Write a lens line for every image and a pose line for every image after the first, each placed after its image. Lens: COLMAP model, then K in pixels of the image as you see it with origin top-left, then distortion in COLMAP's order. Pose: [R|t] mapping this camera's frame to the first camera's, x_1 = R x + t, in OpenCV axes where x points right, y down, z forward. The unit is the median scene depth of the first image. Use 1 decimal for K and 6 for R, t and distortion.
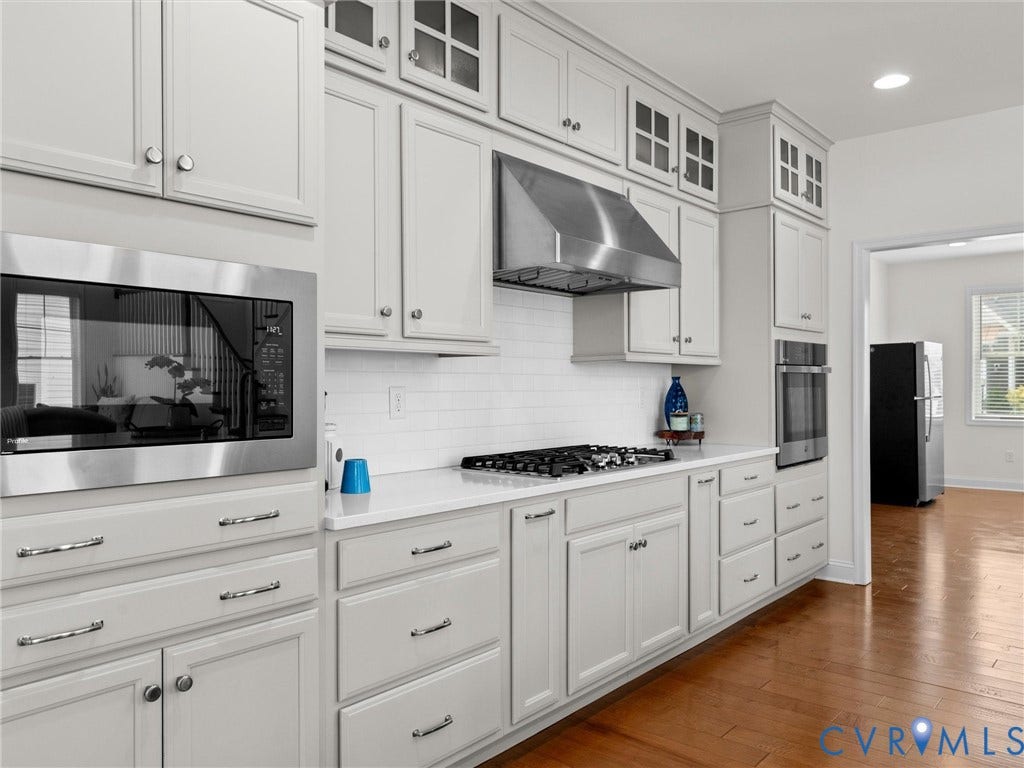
lens RADIAL K [[764.2, 0, 512.0], [0, 764.2, 384.0], [0, 0, 1]] dist [0.020904, 0.000330]
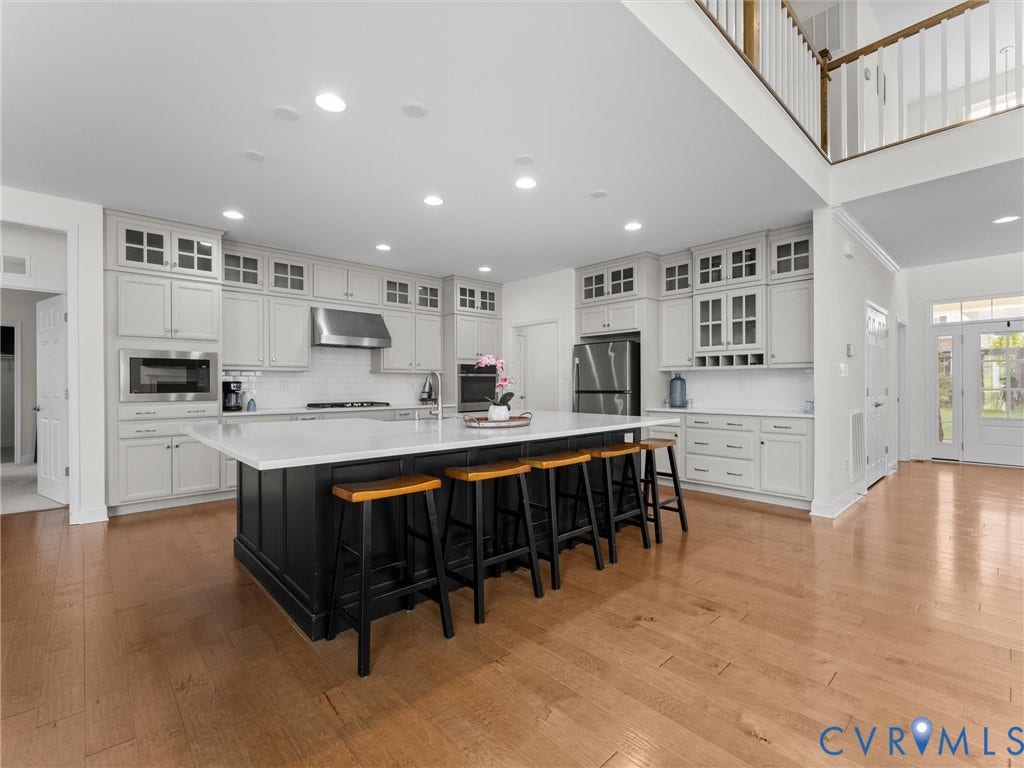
lens RADIAL K [[461.6, 0, 506.7], [0, 461.6, 382.6], [0, 0, 1]] dist [0.004553, 0.000175]
pose [[0.992884, -0.000984, -0.119080, 0.811748], [0.000822, 0.999999, -0.001406, 0.010794], [0.119081, 0.001298, 0.992884, -0.653272]]
